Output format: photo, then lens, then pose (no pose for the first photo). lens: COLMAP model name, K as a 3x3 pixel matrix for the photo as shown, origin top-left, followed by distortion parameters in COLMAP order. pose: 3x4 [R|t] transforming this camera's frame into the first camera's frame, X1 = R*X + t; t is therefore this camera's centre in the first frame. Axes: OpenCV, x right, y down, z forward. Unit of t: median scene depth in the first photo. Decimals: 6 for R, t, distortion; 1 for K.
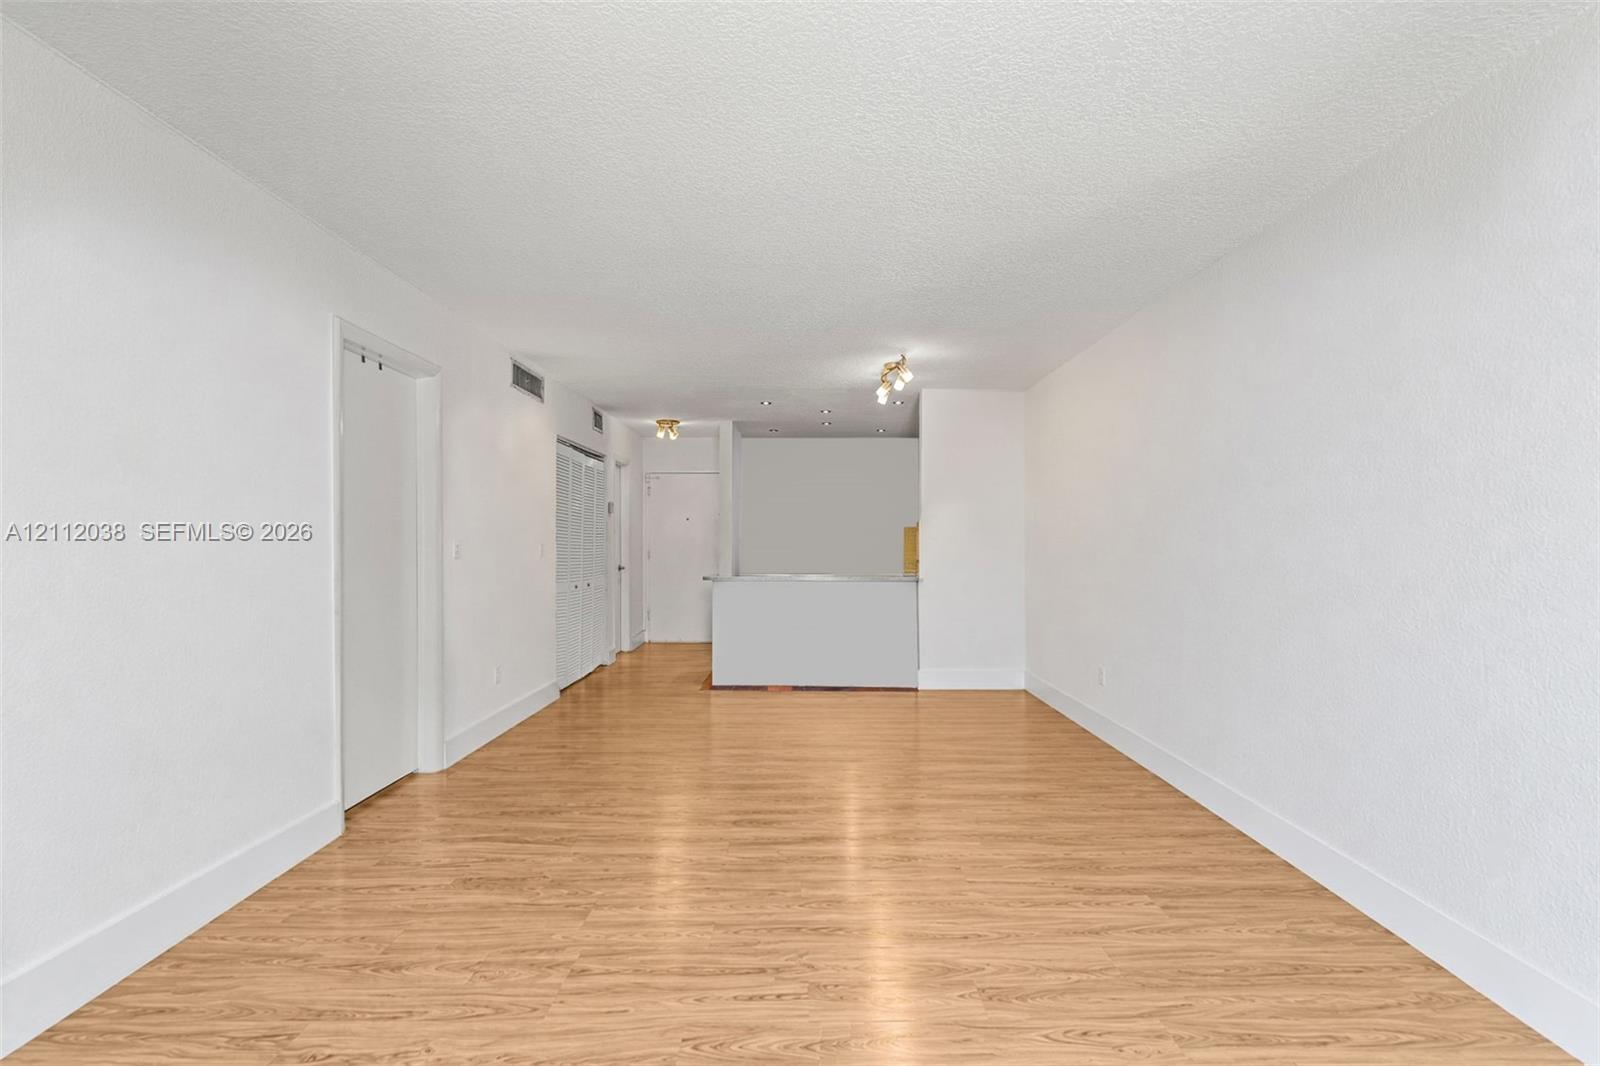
lens RADIAL K [[767.9, 0, 794.8], [0, 767.9, 546.1], [0, 0, 1]] dist [0.000231, 0.000367]
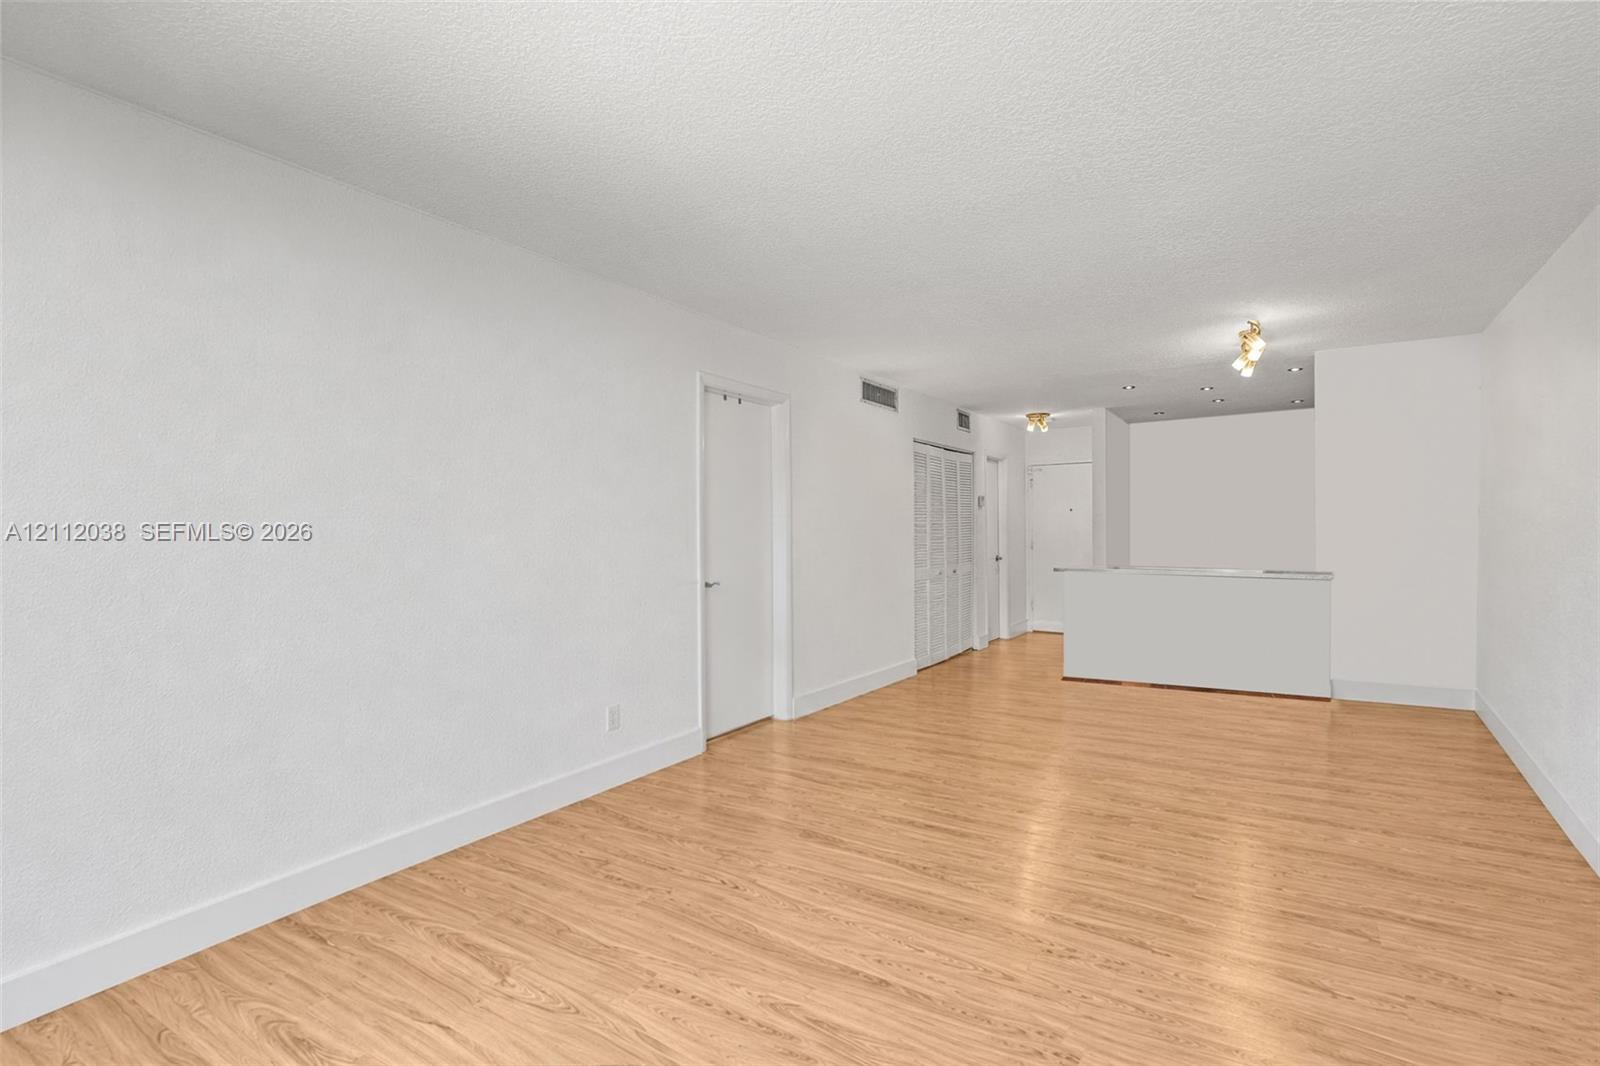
lens RADIAL K [[750.3, 0, 800.0], [0, 750.3, 533.0], [0, 0, 1]] dist [-0.000094, 0.000071]
pose [[0.841981, -0.008062, -0.539448, 0.125873], [0.005483, 0.999965, -0.006387, -0.000824], [0.539480, 0.002419, 0.841995, -0.008618]]
